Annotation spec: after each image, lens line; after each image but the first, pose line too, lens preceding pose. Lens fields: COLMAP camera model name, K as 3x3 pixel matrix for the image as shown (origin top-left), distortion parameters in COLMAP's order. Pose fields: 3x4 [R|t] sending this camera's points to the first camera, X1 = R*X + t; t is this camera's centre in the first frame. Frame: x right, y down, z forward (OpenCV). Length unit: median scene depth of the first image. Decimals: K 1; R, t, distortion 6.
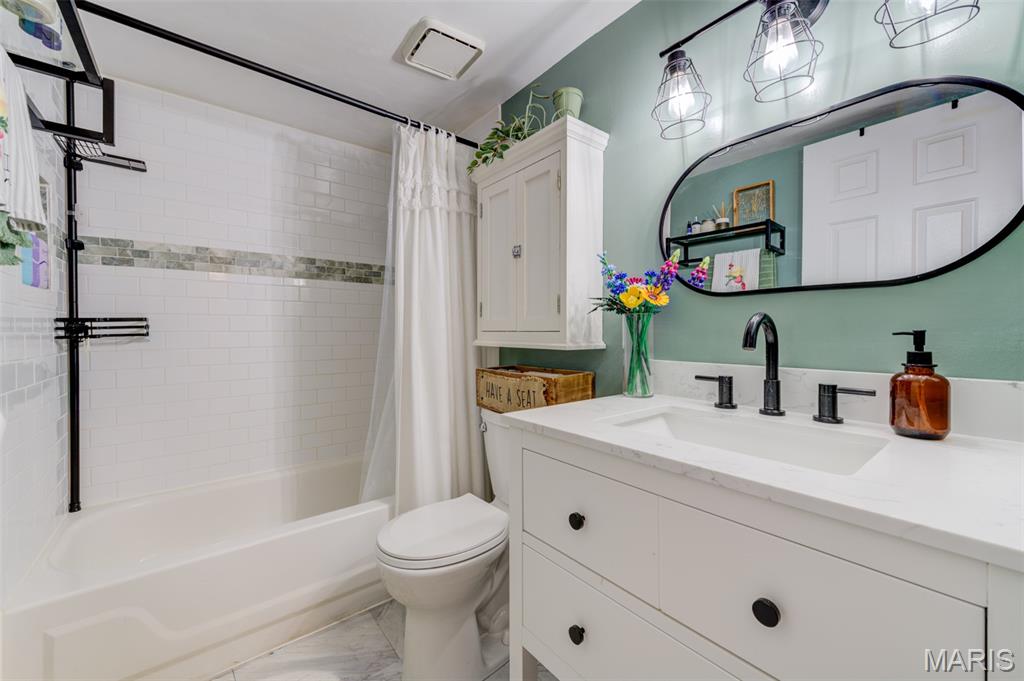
lens RADIAL K [[397.6, 0, 514.6], [0, 397.6, 334.4], [0, 0, 1]] dist [0.007051, -0.002425]
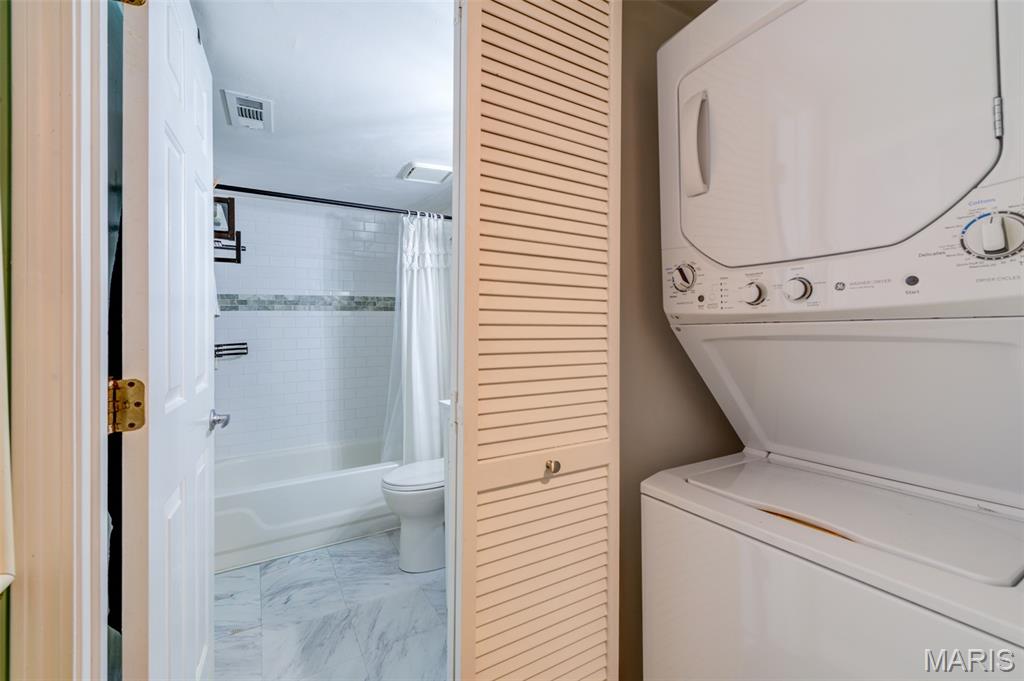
lens RADIAL K [[397.6, 0, 545.6], [0, 397.6, 334.2], [0, 0, 1]] dist [0.007051, -0.002425]
pose [[0.998404, -0.006503, -0.056091, 0.351806], [0.006551, 0.999978, 0.000668, -0.069110], [0.056086, -0.001035, 0.998425, -0.512685]]
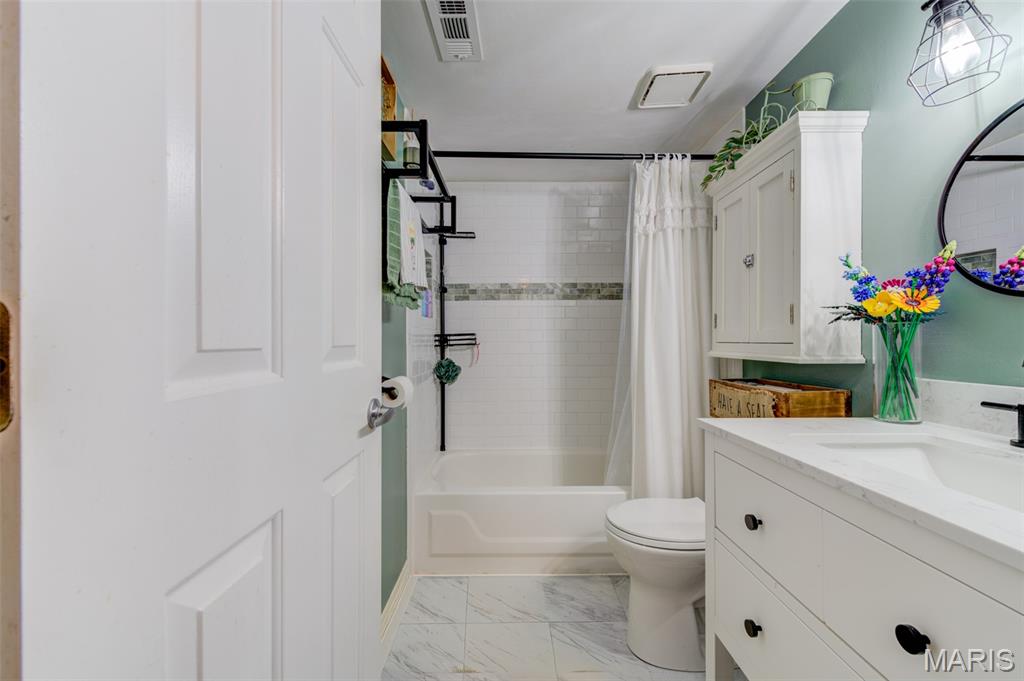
lens RADIAL K [[397.6, 0, 528.5], [0, 397.6, 344.4], [0, 0, 1]] dist [0.007051, -0.002425]
pose [[0.804168, 0.005306, -0.594378, 0.151217], [-0.004088, 0.999986, 0.003396, -0.004679], [0.594388, -0.000301, 0.804178, -0.106644]]
